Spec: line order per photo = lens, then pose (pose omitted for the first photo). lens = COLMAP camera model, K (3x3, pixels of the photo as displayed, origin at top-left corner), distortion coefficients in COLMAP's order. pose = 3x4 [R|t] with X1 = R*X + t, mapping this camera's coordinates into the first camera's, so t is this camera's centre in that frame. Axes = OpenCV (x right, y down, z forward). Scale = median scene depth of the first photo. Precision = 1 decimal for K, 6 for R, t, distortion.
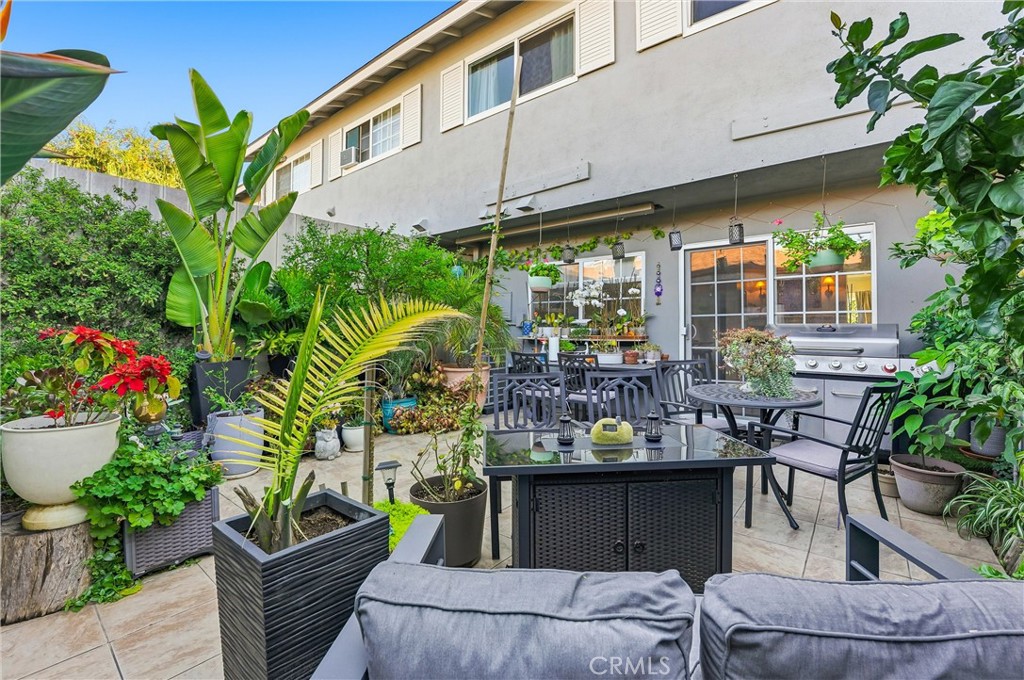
lens RADIAL K [[414.9, 0, 505.6], [0, 414.9, 330.2], [0, 0, 1]] dist [-0.019690, -0.000247]
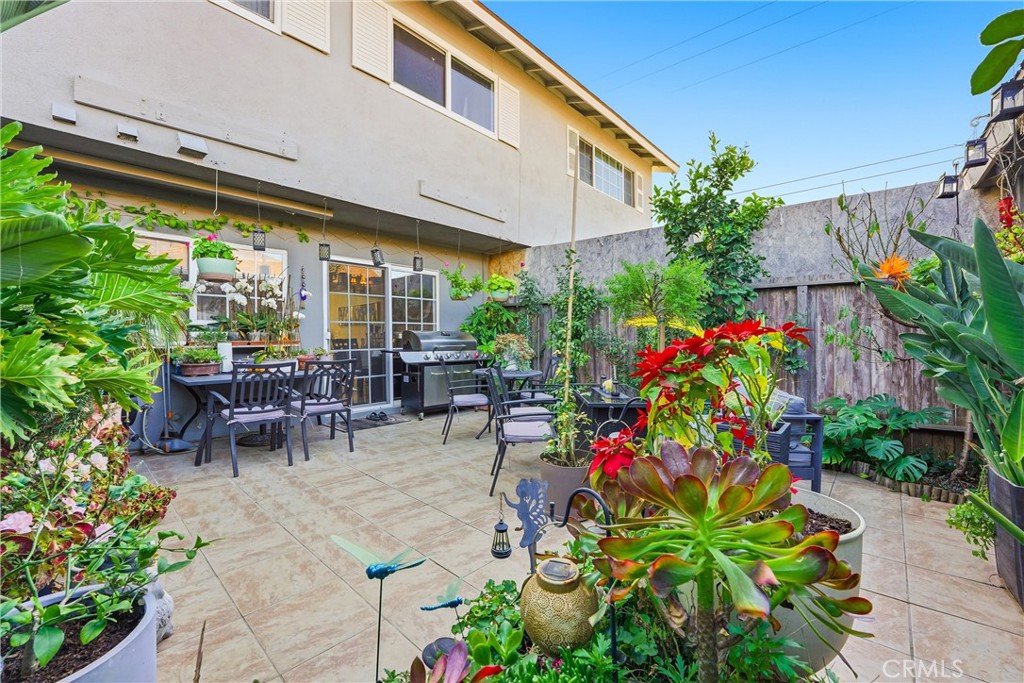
lens RADIAL K [[414.9, 0, 505.0], [0, 414.9, 343.1], [0, 0, 1]] dist [-0.019690, -0.000247]
pose [[0.089438, -0.014512, 0.995887, -0.624899], [0.001203, 0.999895, 0.014463, 0.007167], [-0.995992, -0.000095, 0.089446, 0.475861]]
